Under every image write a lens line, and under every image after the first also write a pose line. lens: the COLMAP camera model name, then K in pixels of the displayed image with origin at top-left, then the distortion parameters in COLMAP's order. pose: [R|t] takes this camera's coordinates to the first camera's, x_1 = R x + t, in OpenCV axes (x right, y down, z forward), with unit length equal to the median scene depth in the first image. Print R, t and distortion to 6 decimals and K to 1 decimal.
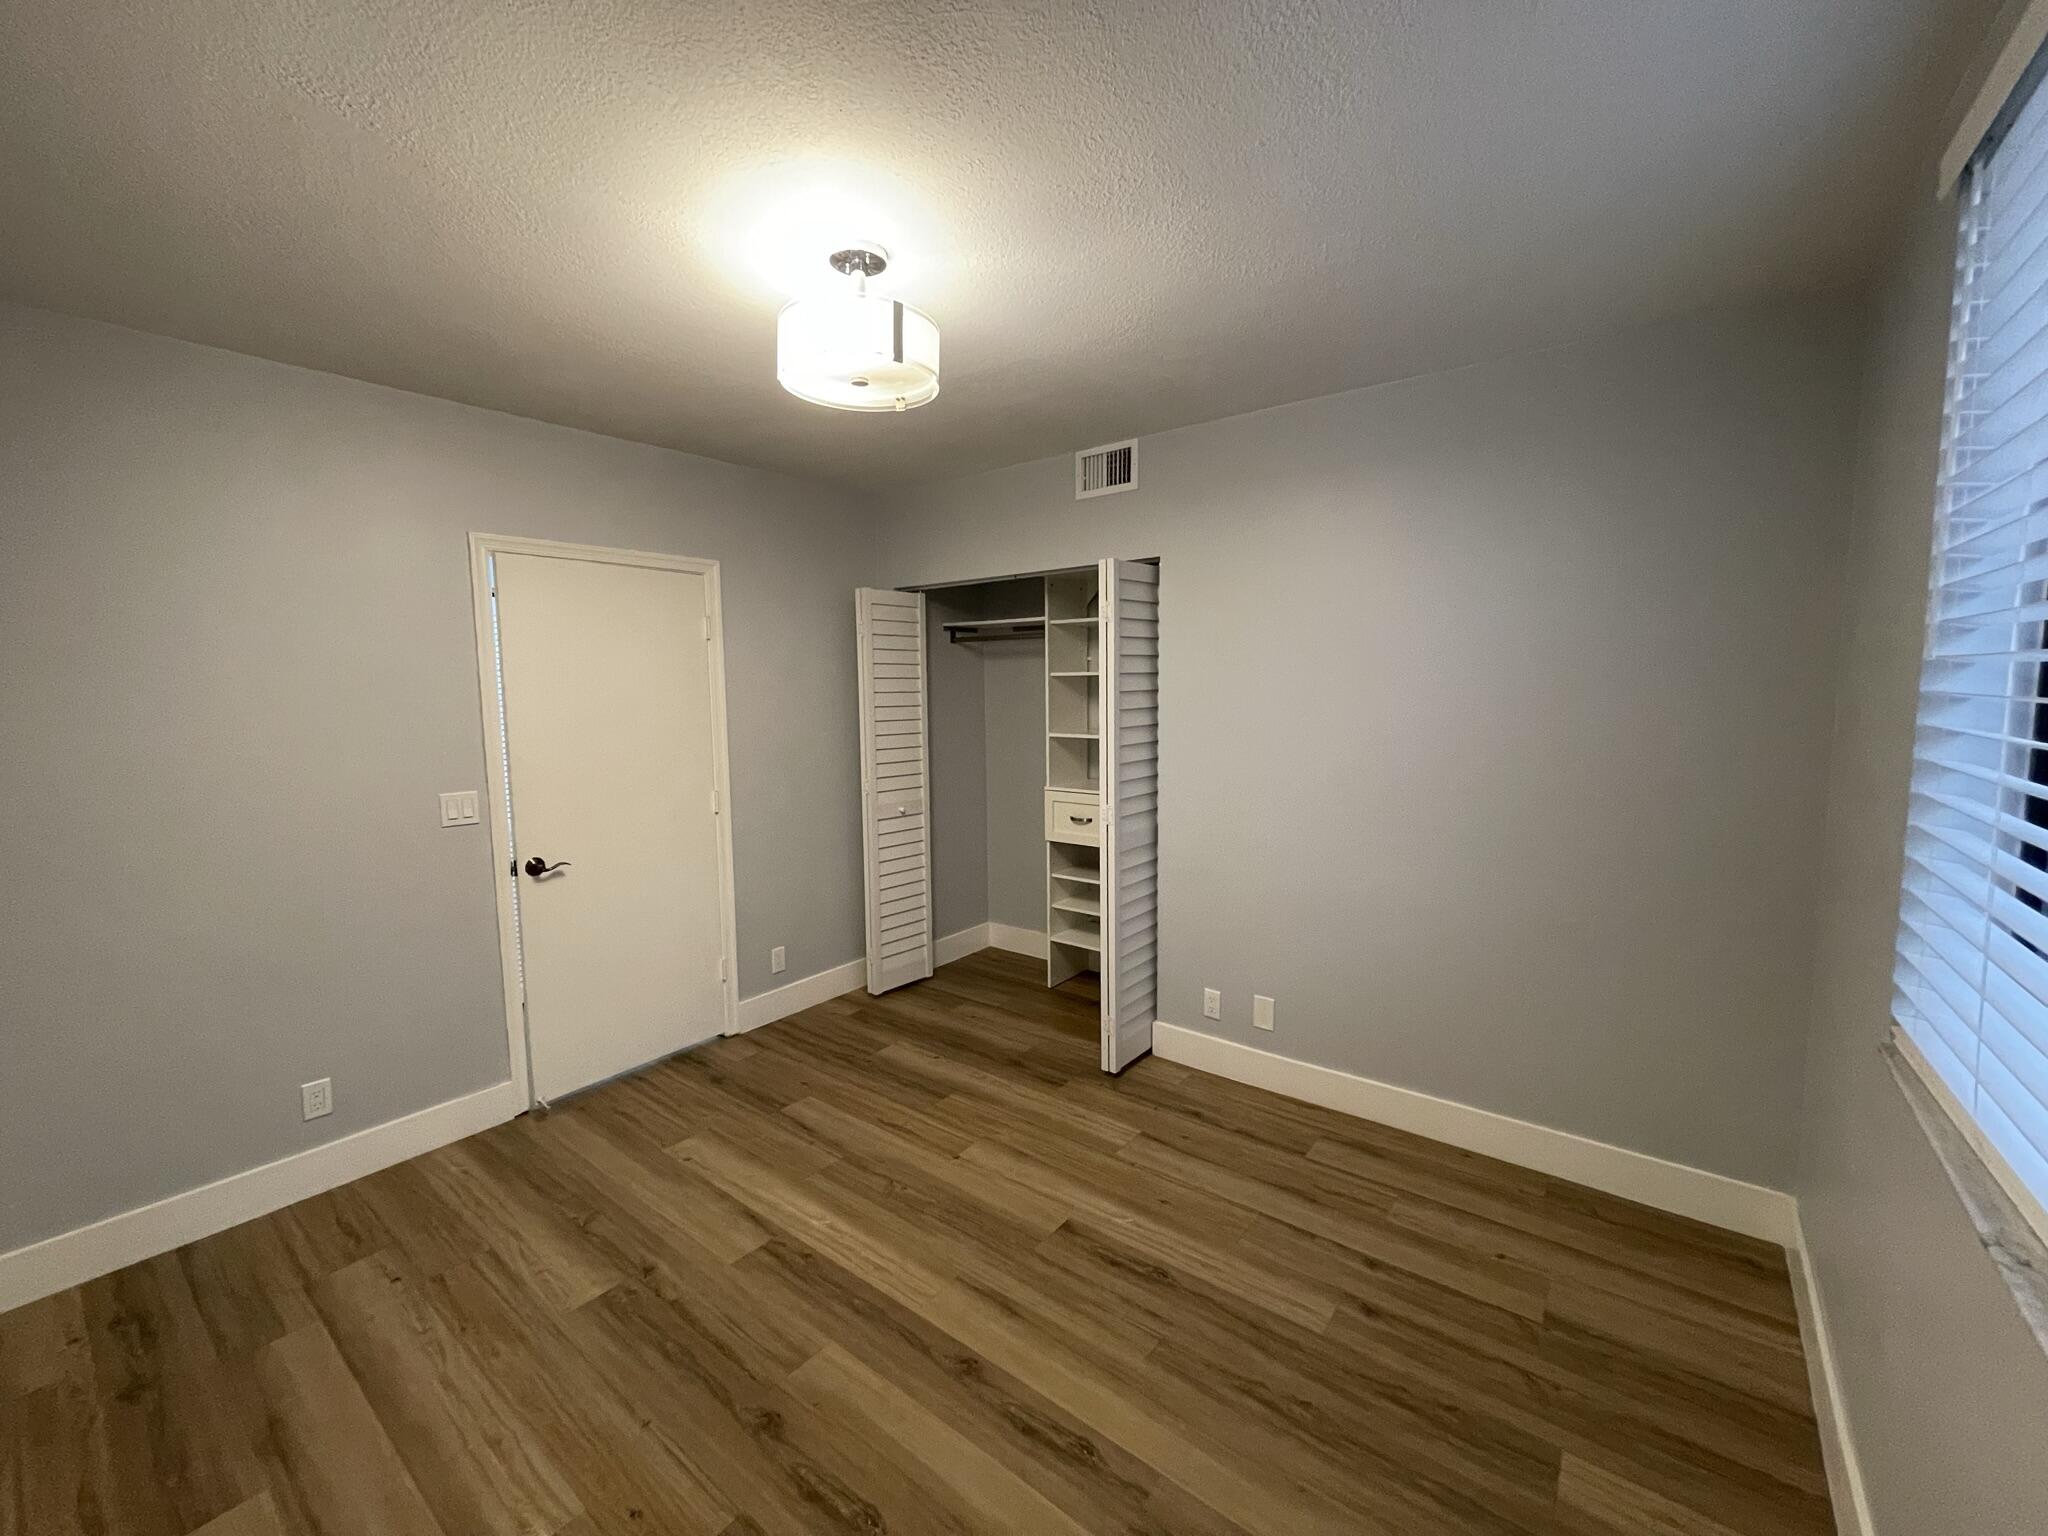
lens RADIAL K [[829.9, 0, 1017.0], [0, 829.9, 764.8], [0, 0, 1]] dist [-0.005163, 0.002897]
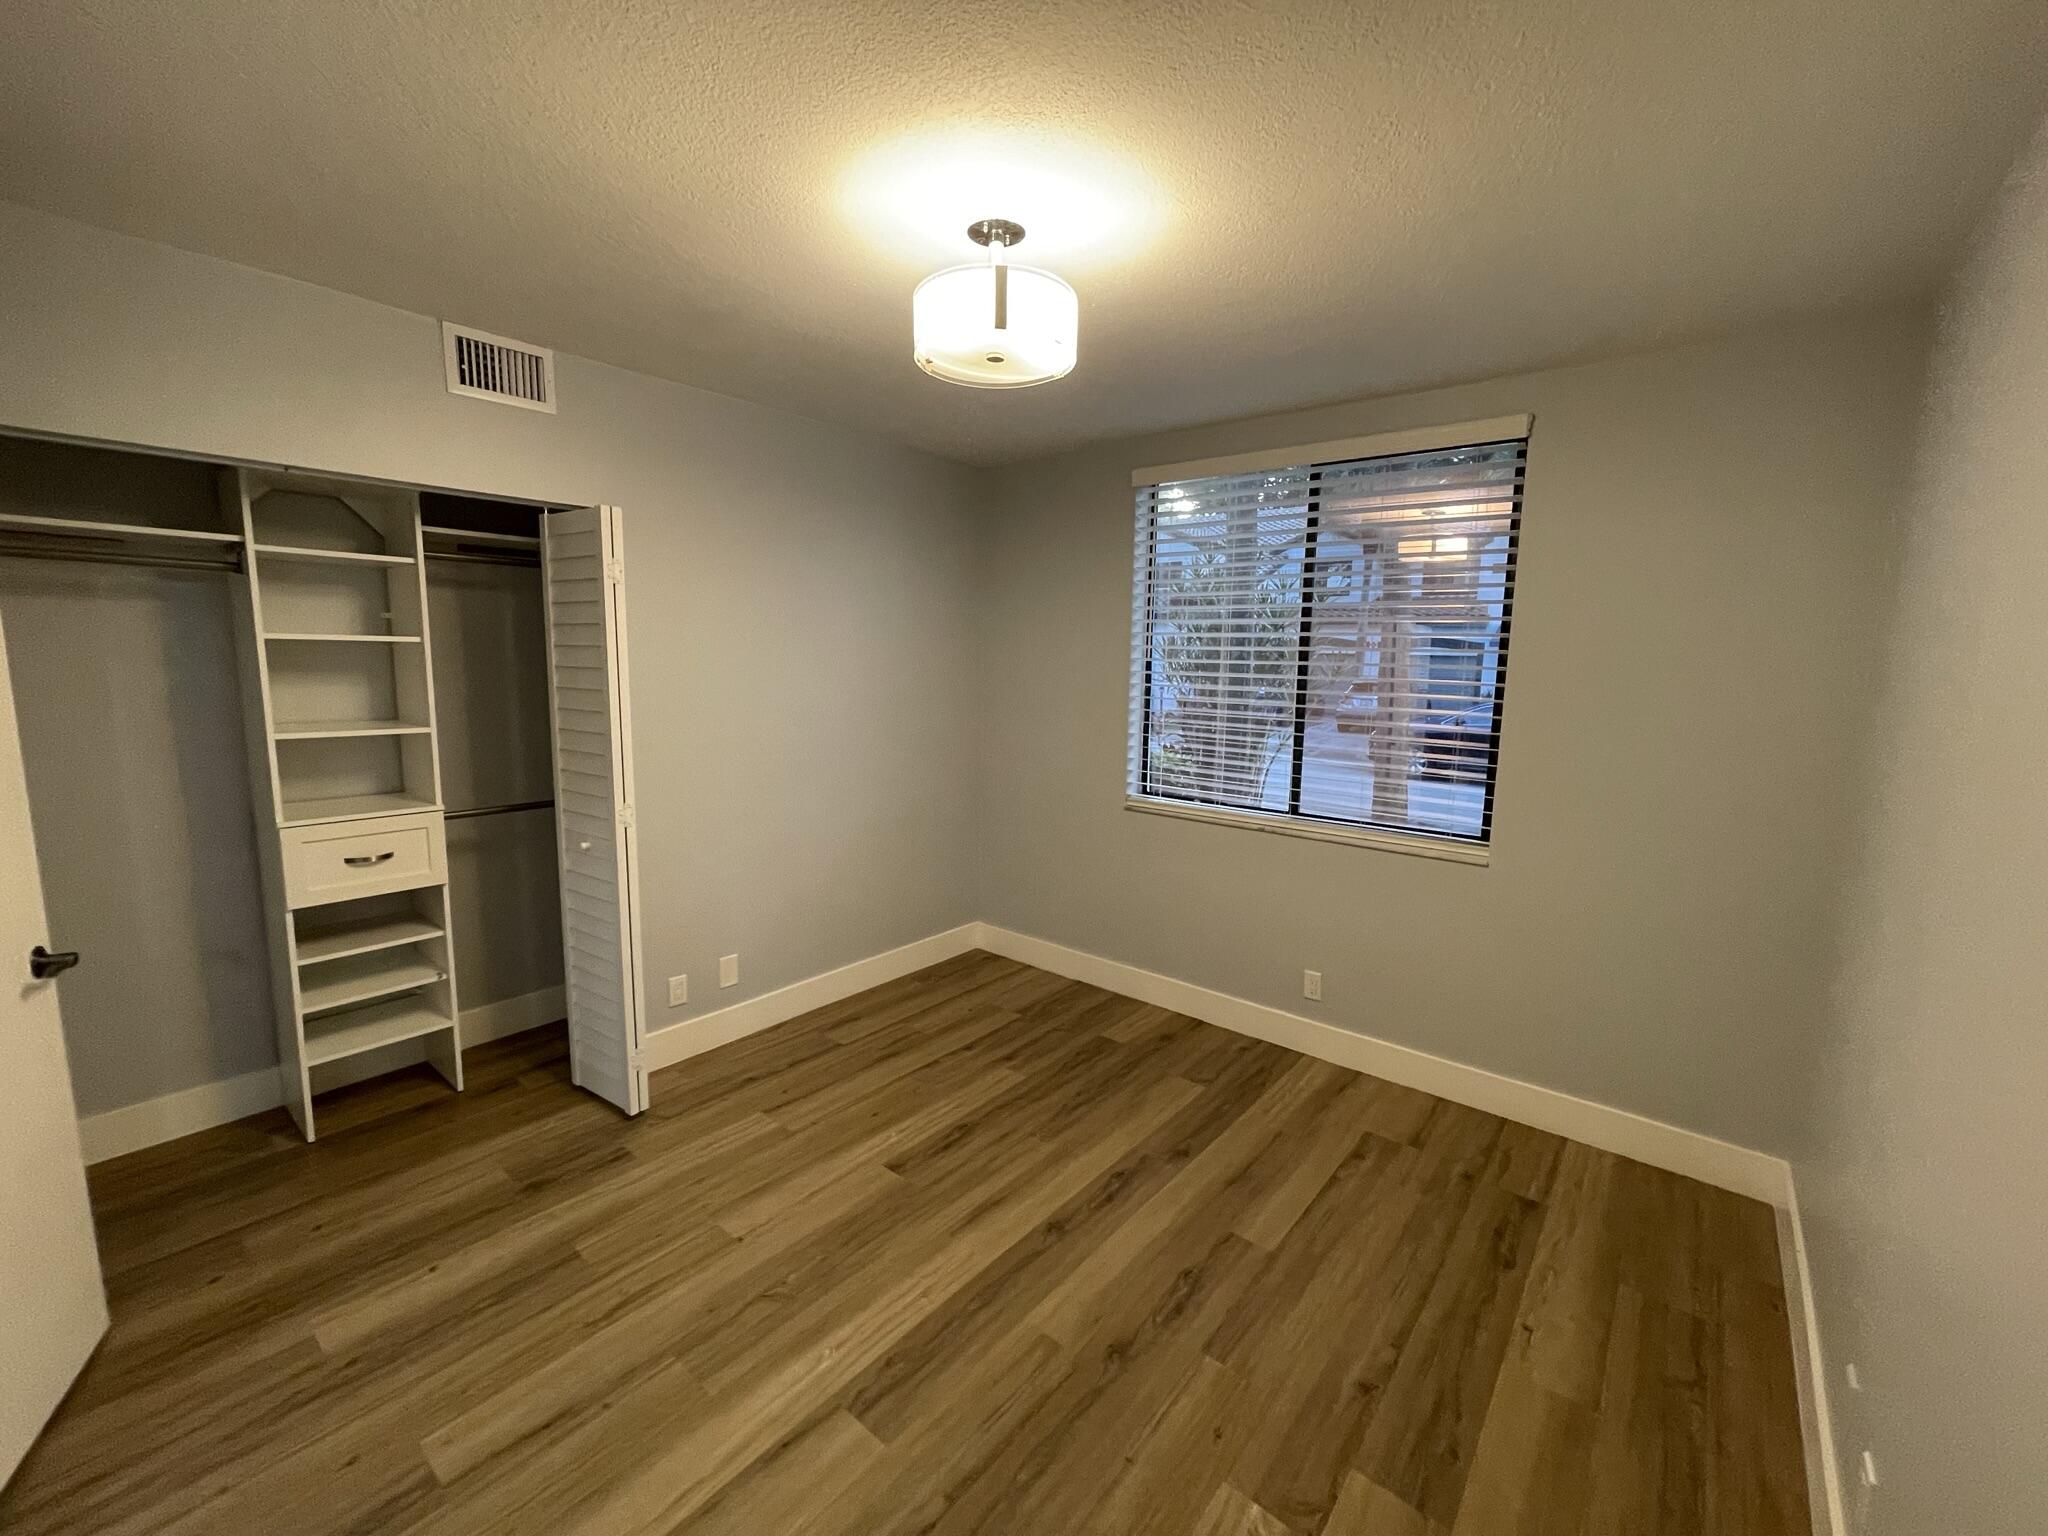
lens RADIAL K [[829.9, 0, 1020.2], [0, 829.9, 766.8], [0, 0, 1]] dist [-0.005163, 0.002897]
pose [[0.025978, -0.126176, 0.991668, -0.946013], [0.074991, 0.989453, 0.123929, -0.084323], [-0.996846, 0.071147, 0.035166, 0.759120]]
